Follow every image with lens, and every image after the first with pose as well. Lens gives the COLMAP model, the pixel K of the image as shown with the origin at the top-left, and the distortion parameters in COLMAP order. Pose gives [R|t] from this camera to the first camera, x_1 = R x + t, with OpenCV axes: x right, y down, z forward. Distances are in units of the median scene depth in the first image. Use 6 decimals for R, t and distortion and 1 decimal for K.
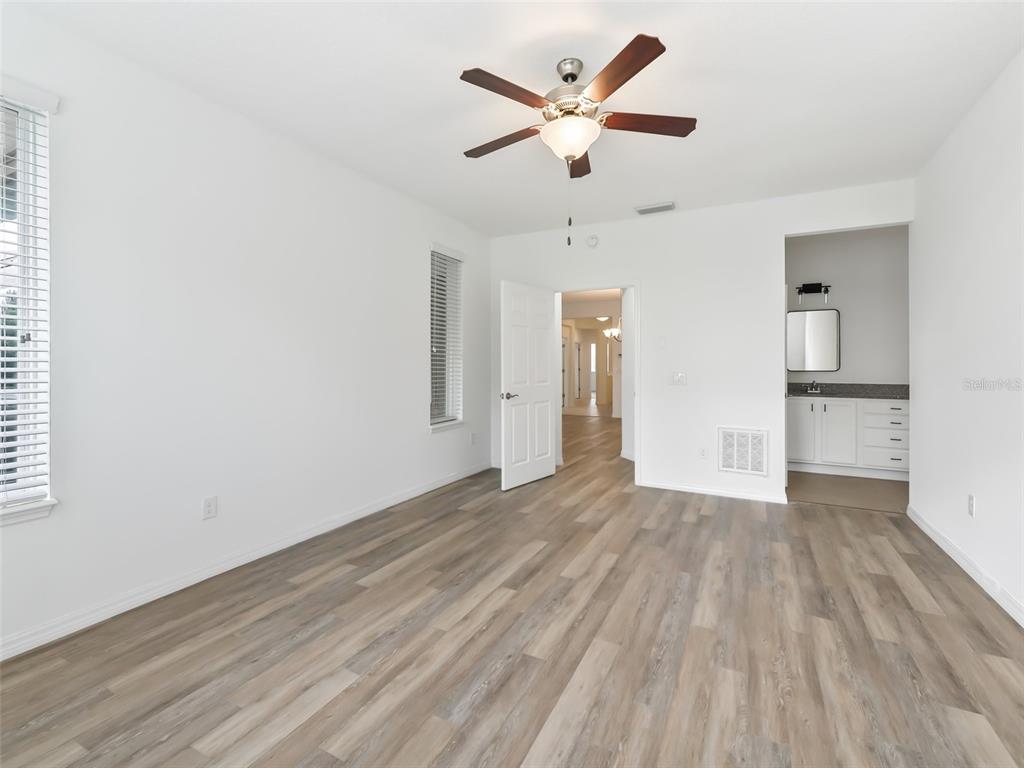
lens RADIAL K [[459.5, 0, 512.0], [0, 459.5, 384.0], [0, 0, 1]] dist [-0.000567, -0.000059]
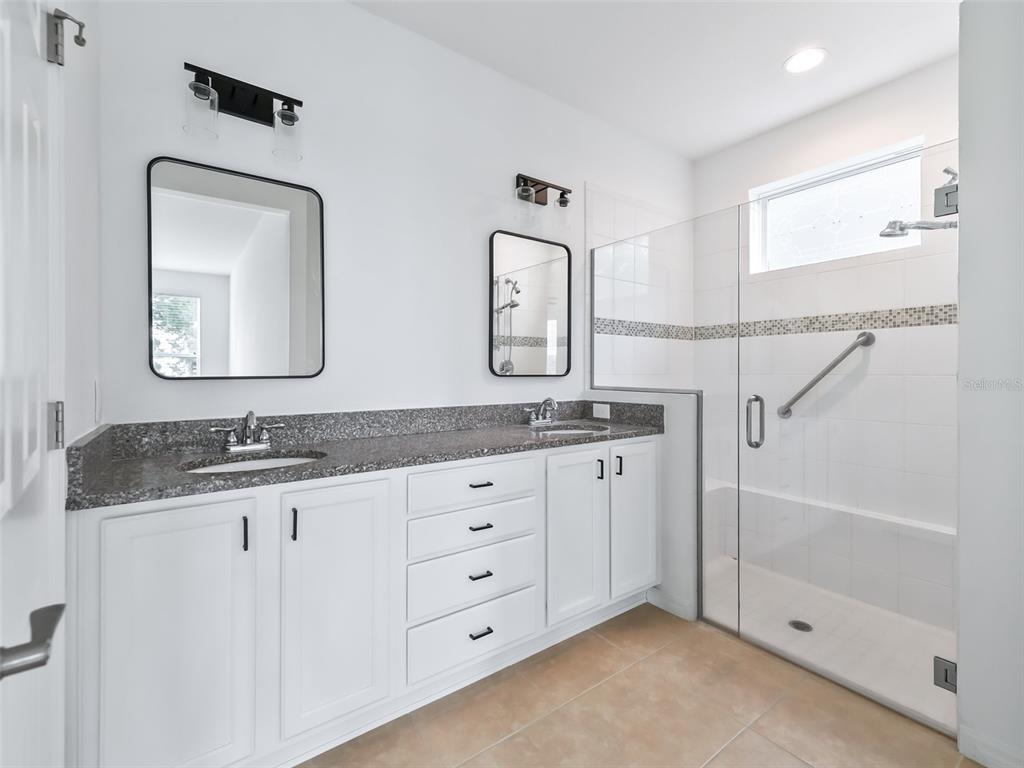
lens RADIAL K [[459.5, 0, 512.0], [0, 459.5, 384.0], [0, 0, 1]] dist [-0.000567, -0.000059]
pose [[0.441973, 0.008362, 0.896989, 0.478298], [0.005199, 0.999916, -0.011883, -0.018183], [-0.897013, 0.009916, 0.441893, 0.734962]]
